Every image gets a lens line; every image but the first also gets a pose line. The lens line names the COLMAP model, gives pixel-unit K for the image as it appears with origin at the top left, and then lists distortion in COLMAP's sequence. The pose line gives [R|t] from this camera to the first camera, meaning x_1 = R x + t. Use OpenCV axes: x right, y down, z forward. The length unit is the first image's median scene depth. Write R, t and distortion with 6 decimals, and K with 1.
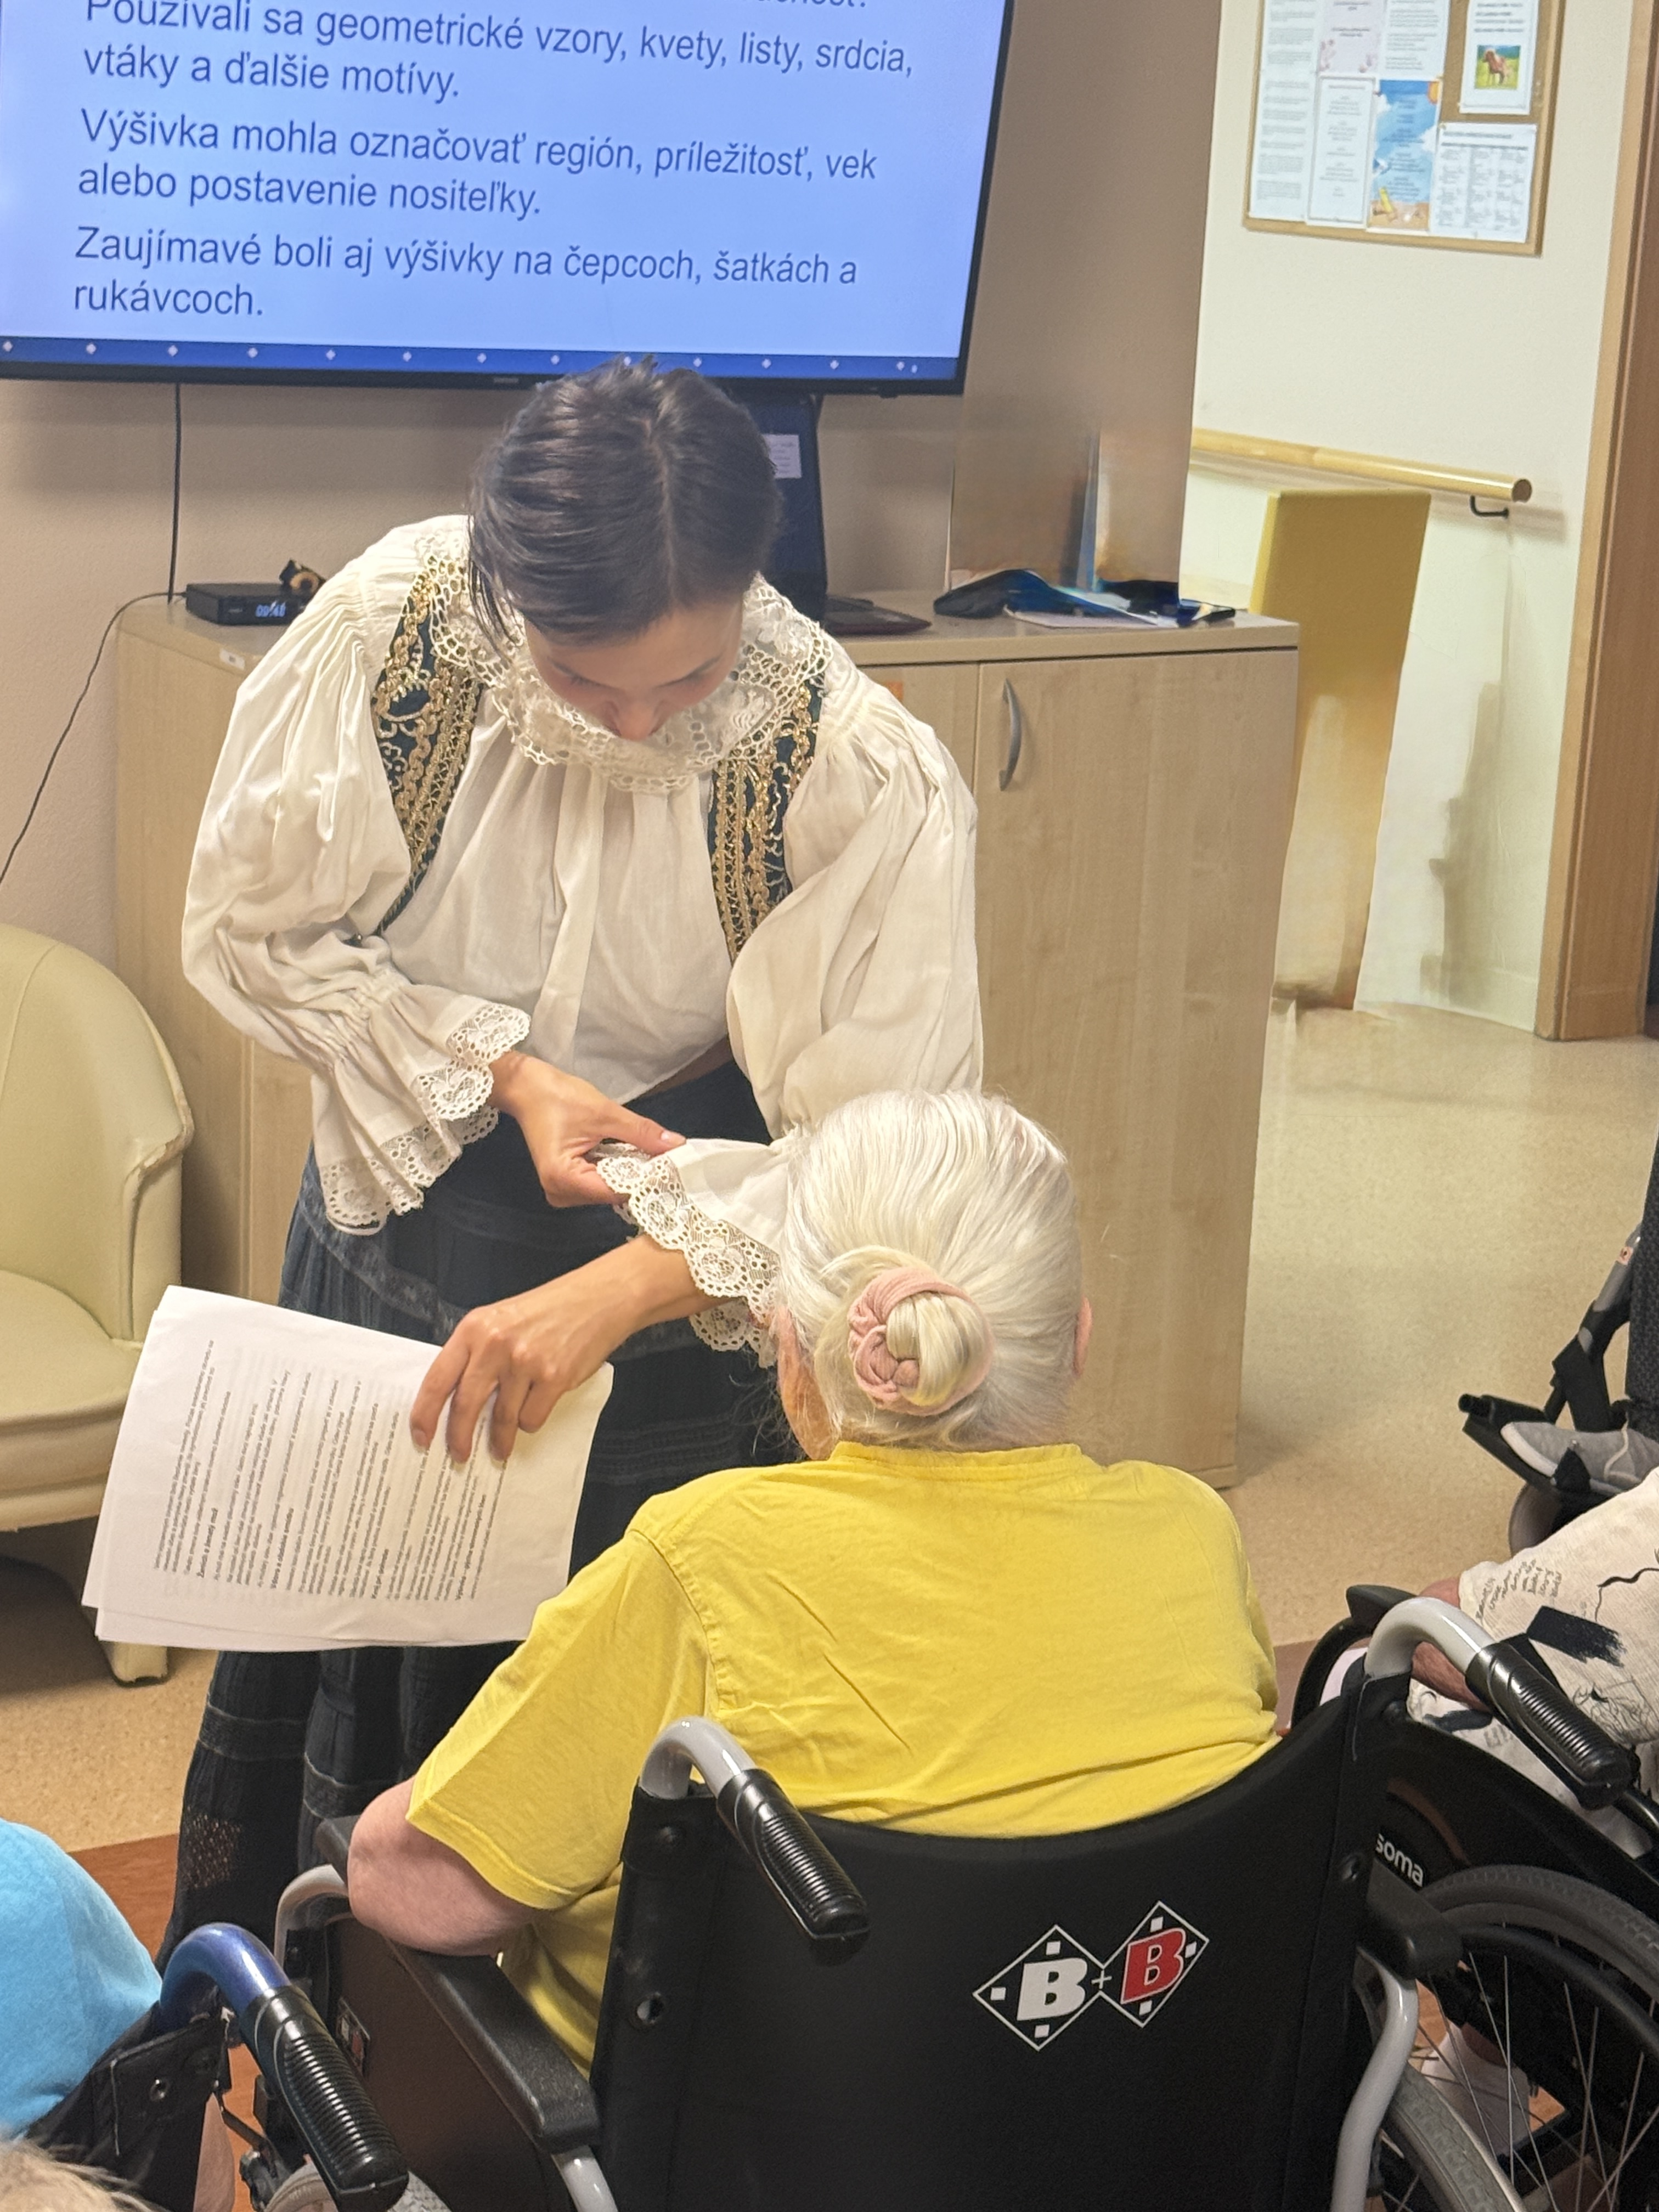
lens RADIAL K [[4098.7, 0, 829.5], [0, 4098.7, 1106.0], [0, 0, 1]] dist [0.229337, -0.165734]
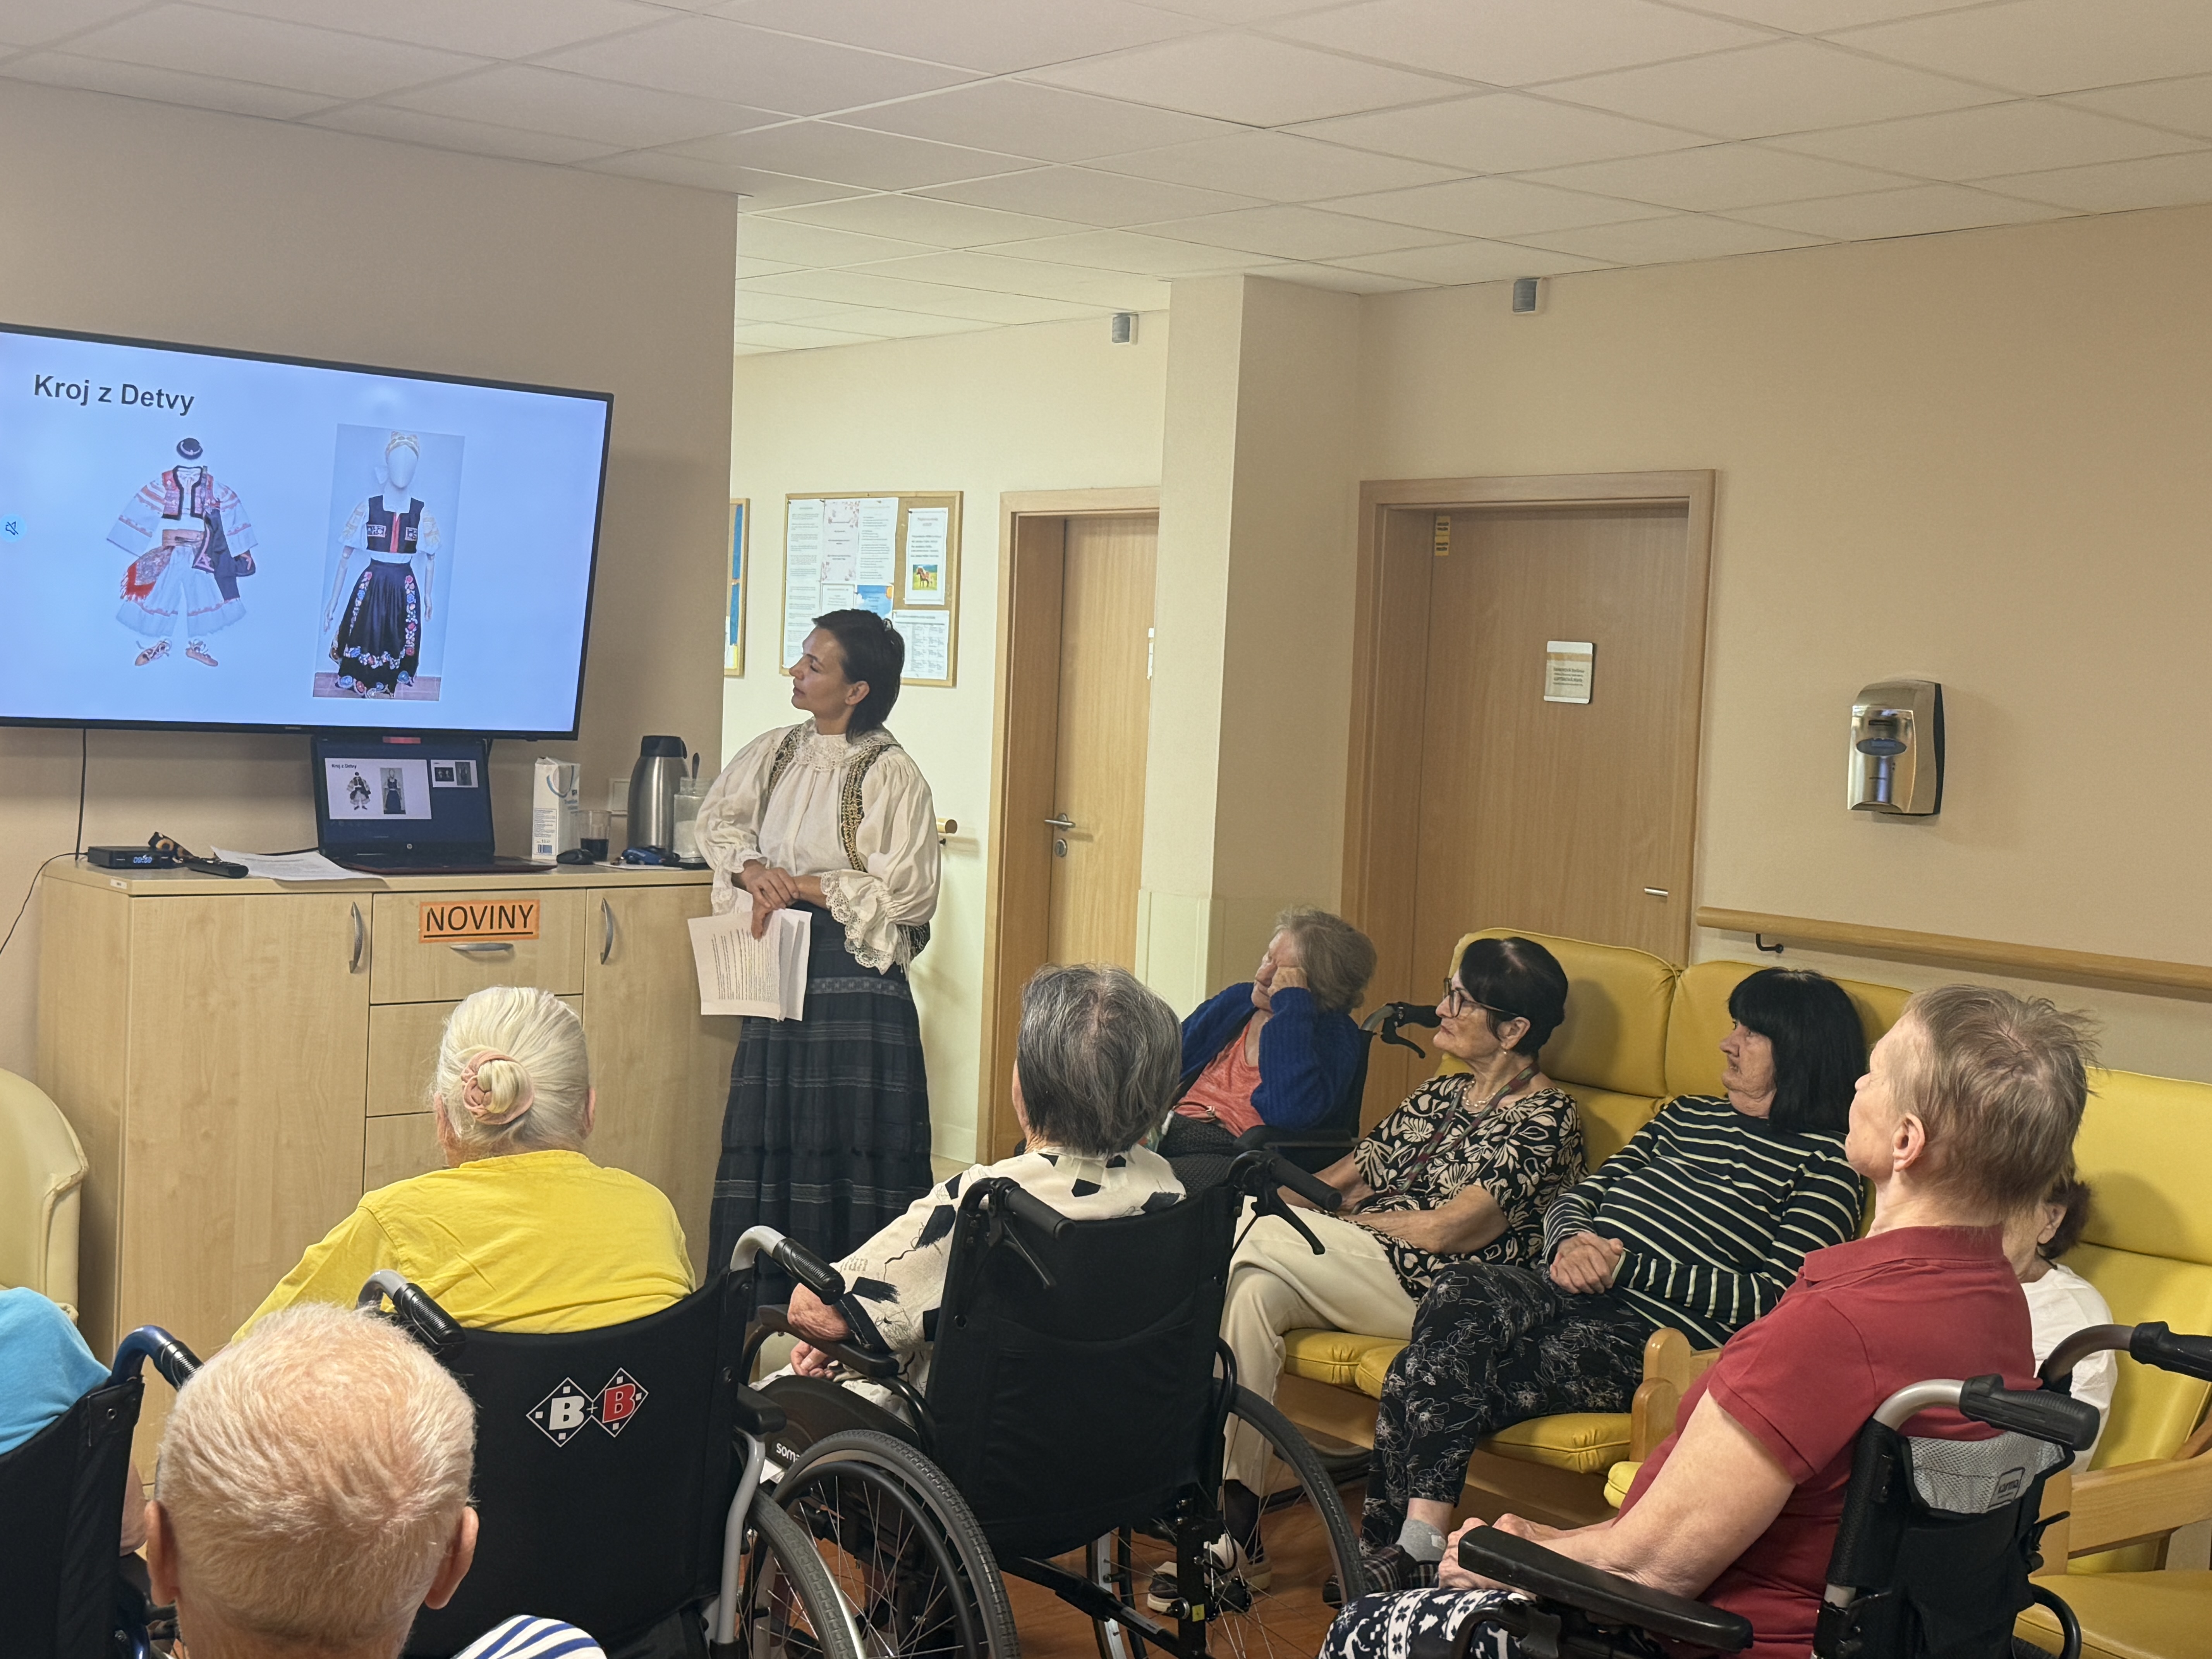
lens RADIAL K [[2975.1, 0, 1106.0], [0, 2975.1, 829.5], [0, 0, 1]] dist [0.118398, 0.013431]
pose [[0.982671, -0.014361, 0.184803, 0.022286], [0.045737, 0.984953, -0.166660, 0.091686], [-0.179629, 0.172225, 0.968541, -0.253211]]
